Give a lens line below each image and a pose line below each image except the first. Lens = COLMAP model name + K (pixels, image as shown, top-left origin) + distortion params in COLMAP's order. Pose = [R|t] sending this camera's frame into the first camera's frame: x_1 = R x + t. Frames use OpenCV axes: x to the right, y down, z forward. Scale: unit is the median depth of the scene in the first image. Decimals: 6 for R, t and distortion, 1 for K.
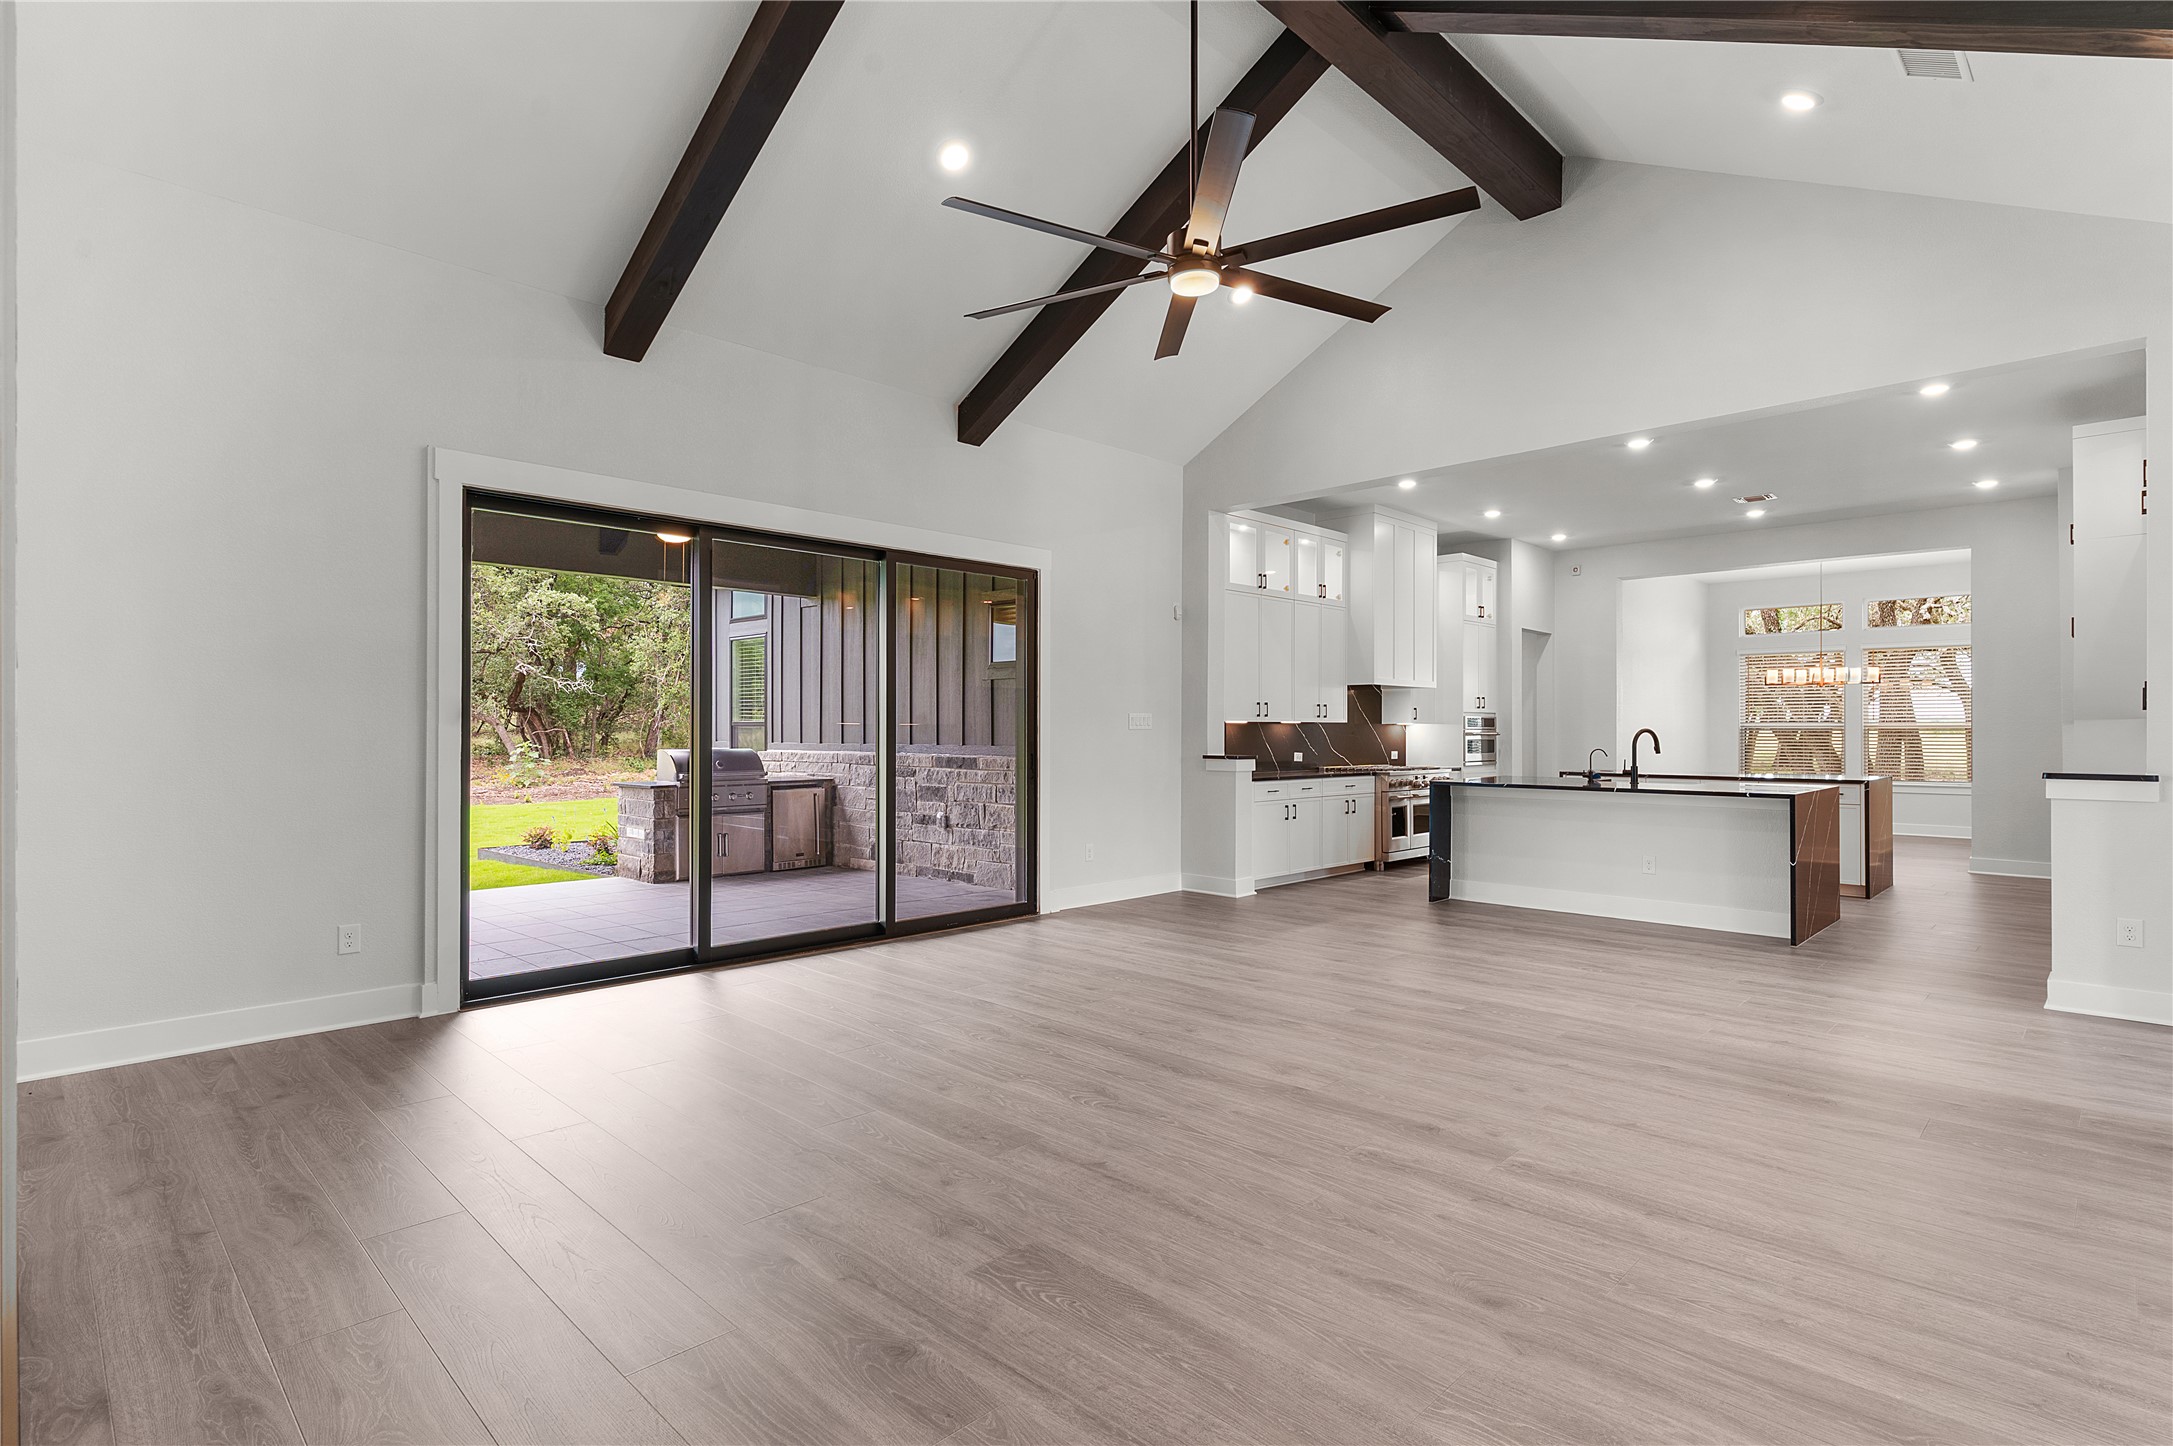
lens RADIAL K [[1062.3, 0, 1086.1], [0, 1062.3, 727.2], [0, 0, 1]] dist [0.005964, -0.002895]
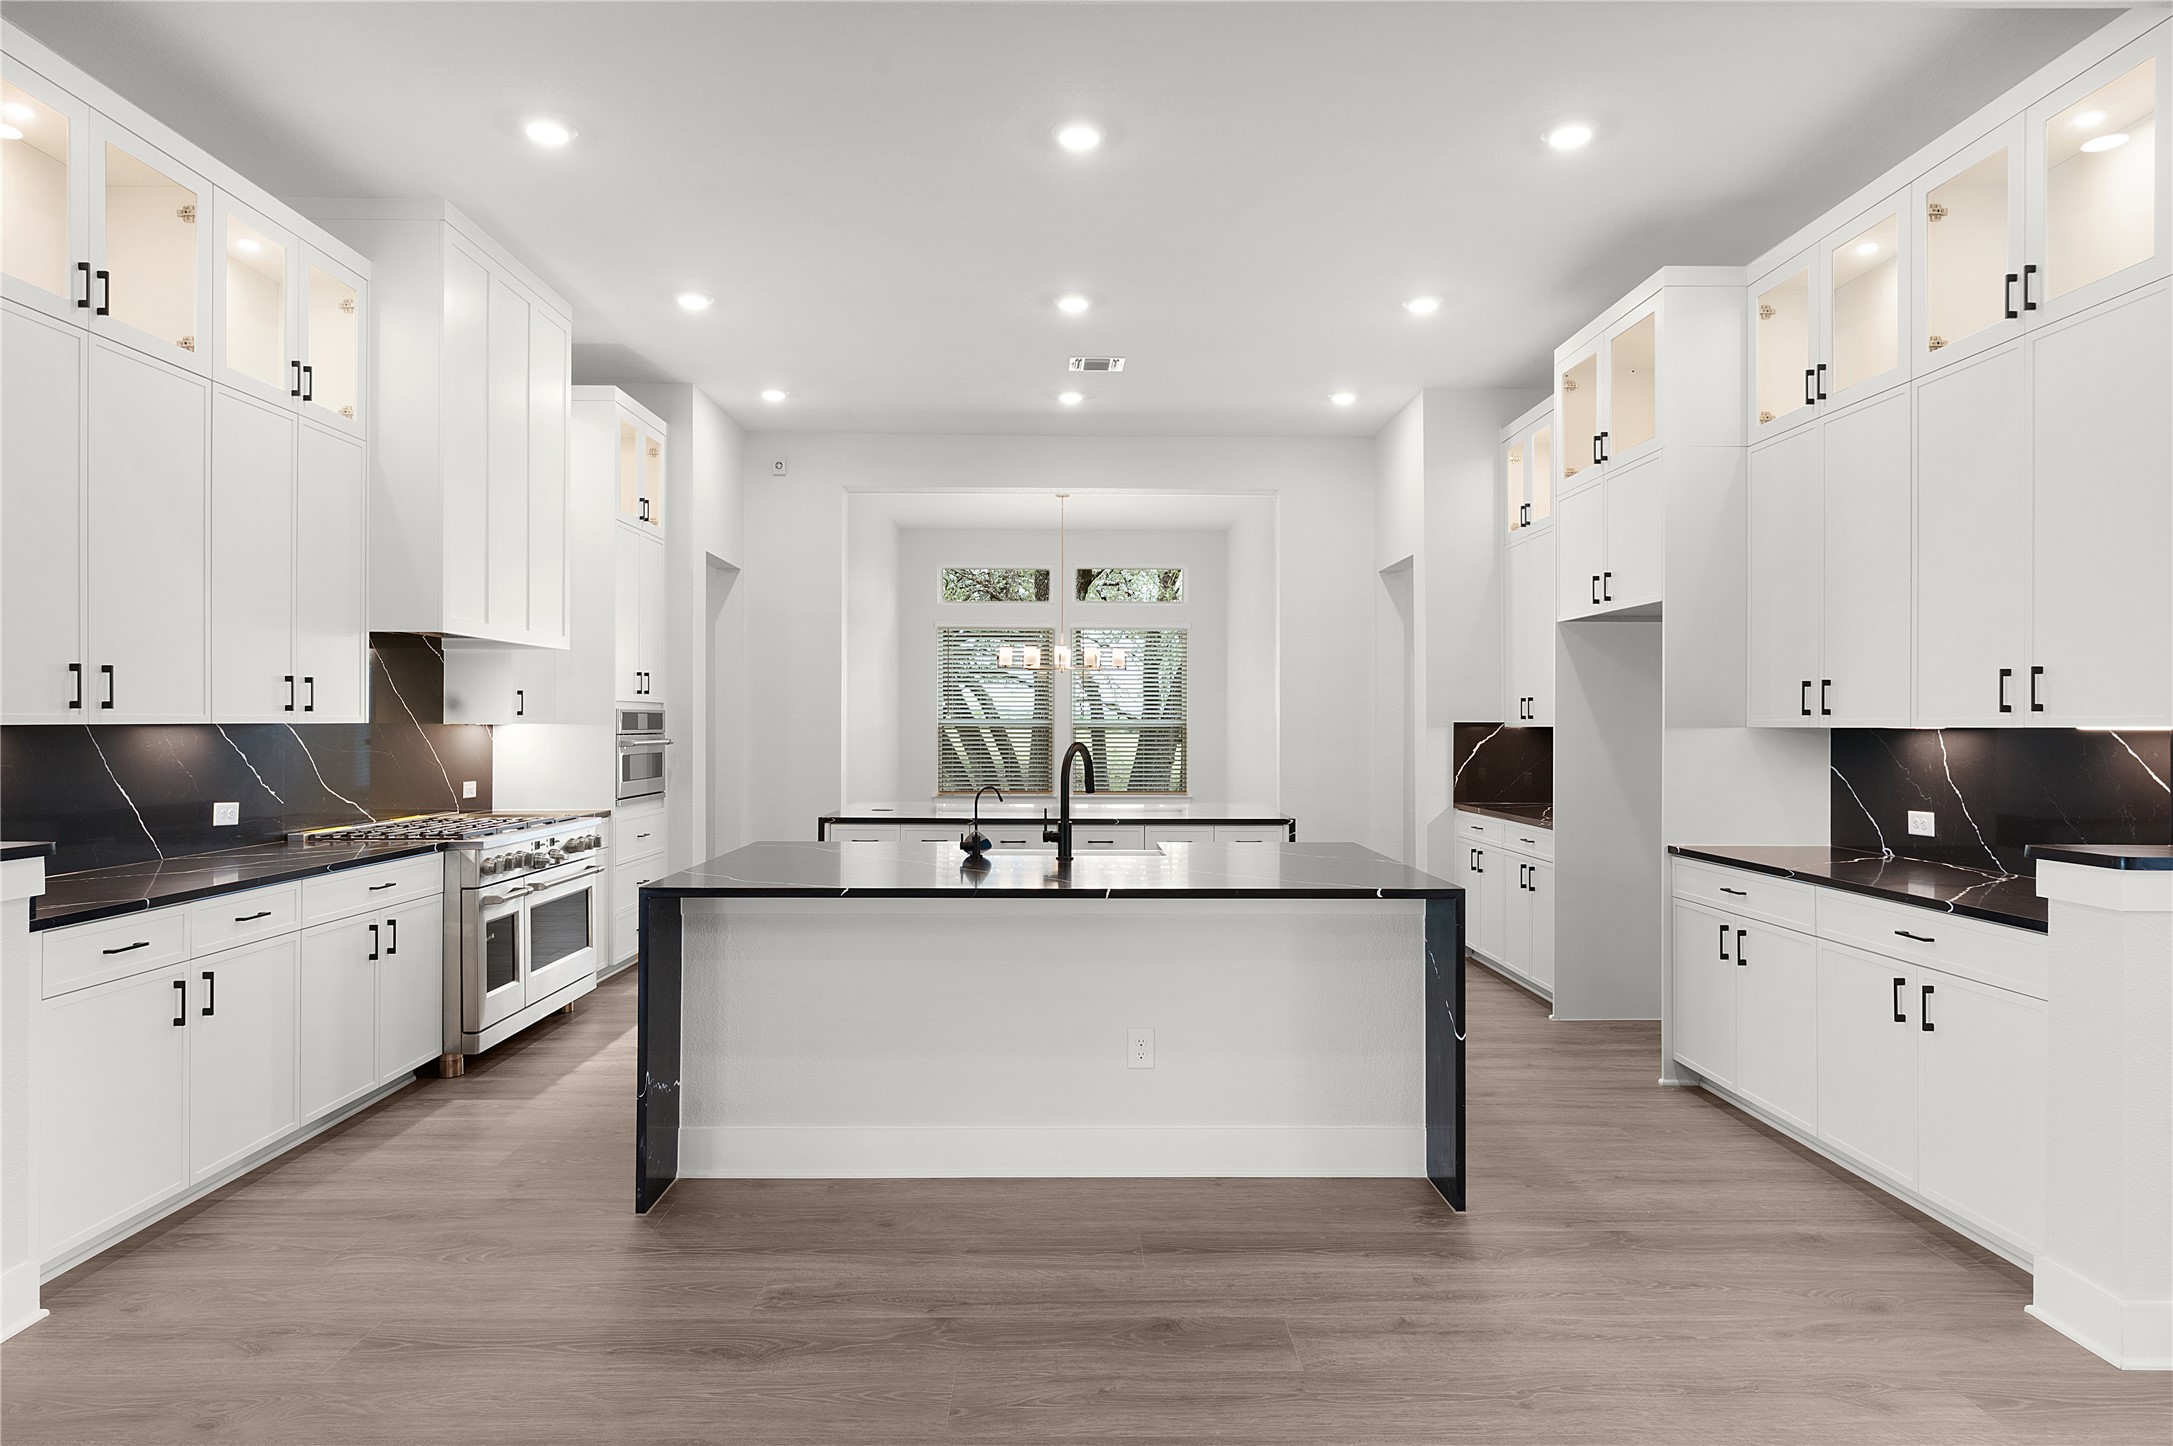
lens RADIAL K [[1249.1, 0, 1081.1], [0, 1249.1, 721.0], [0, 0, 1]] dist [-0.001395, -0.000998]
pose [[0.702878, 0.003216, 0.711303, 0.101987], [-0.006086, 0.999980, 0.001493, -0.007984], [-0.711284, -0.005379, 0.702884, 0.492258]]
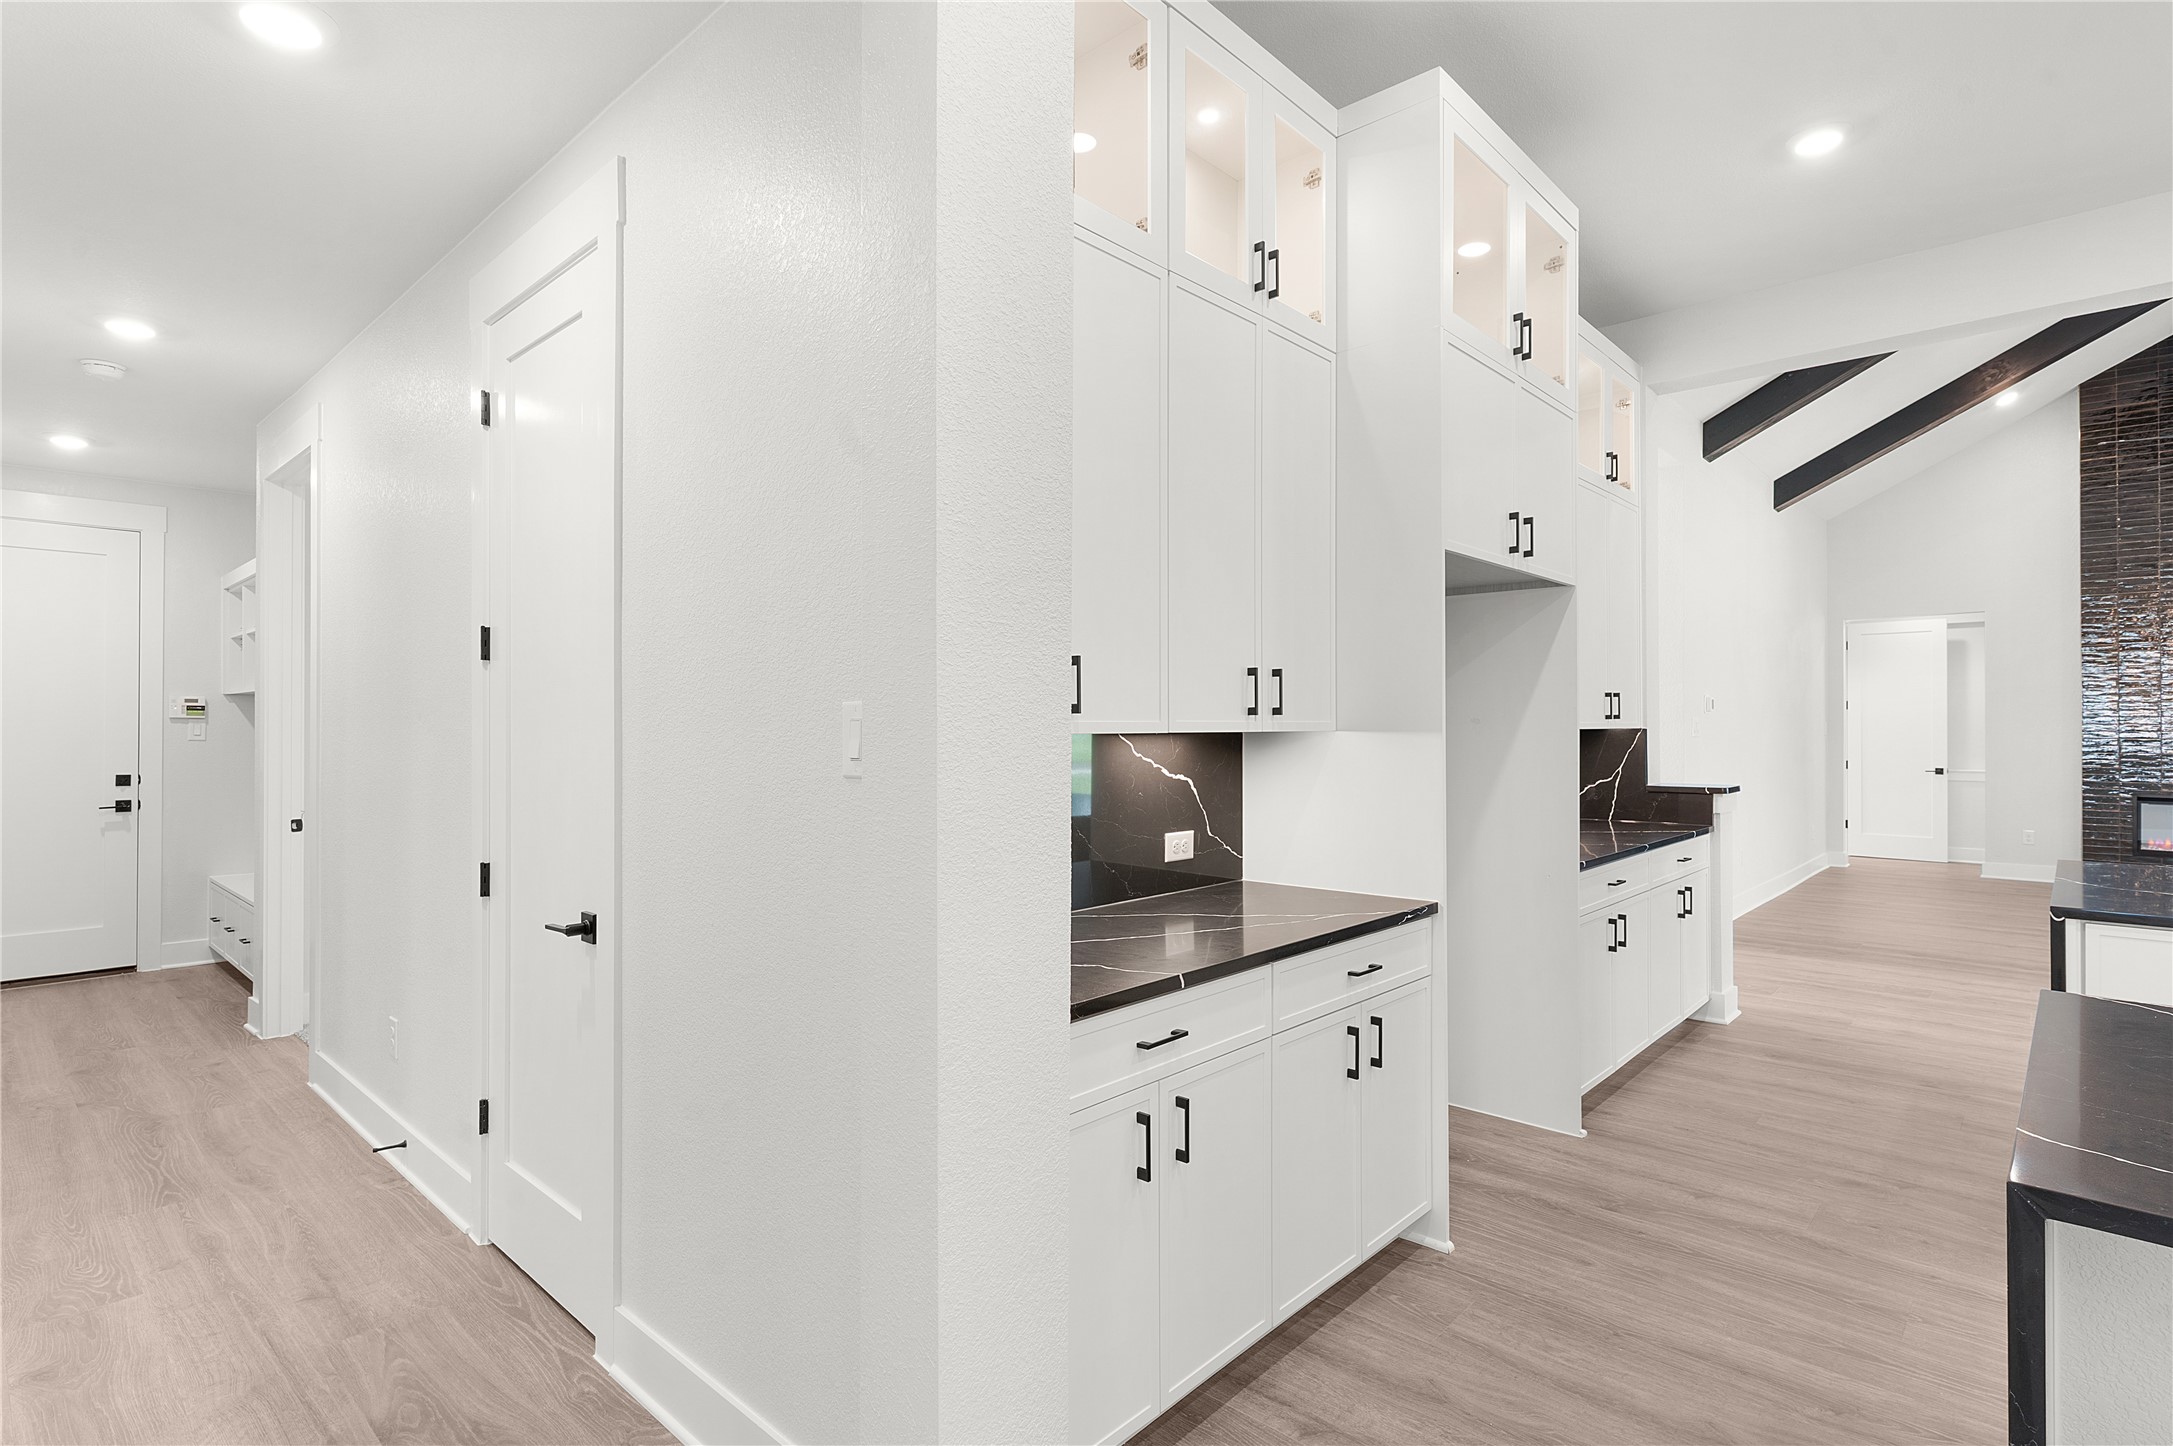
lens RADIAL K [[1062.3, 0, 1081.6], [0, 1062.3, 728.1], [0, 0, 1]] dist [0.005964, -0.002895]
pose [[-0.999708, 0.005075, -0.023641, 0.806194], [0.005316, 0.999935, -0.010120, -0.003810], [0.023588, -0.010243, -0.999669, 1.048949]]
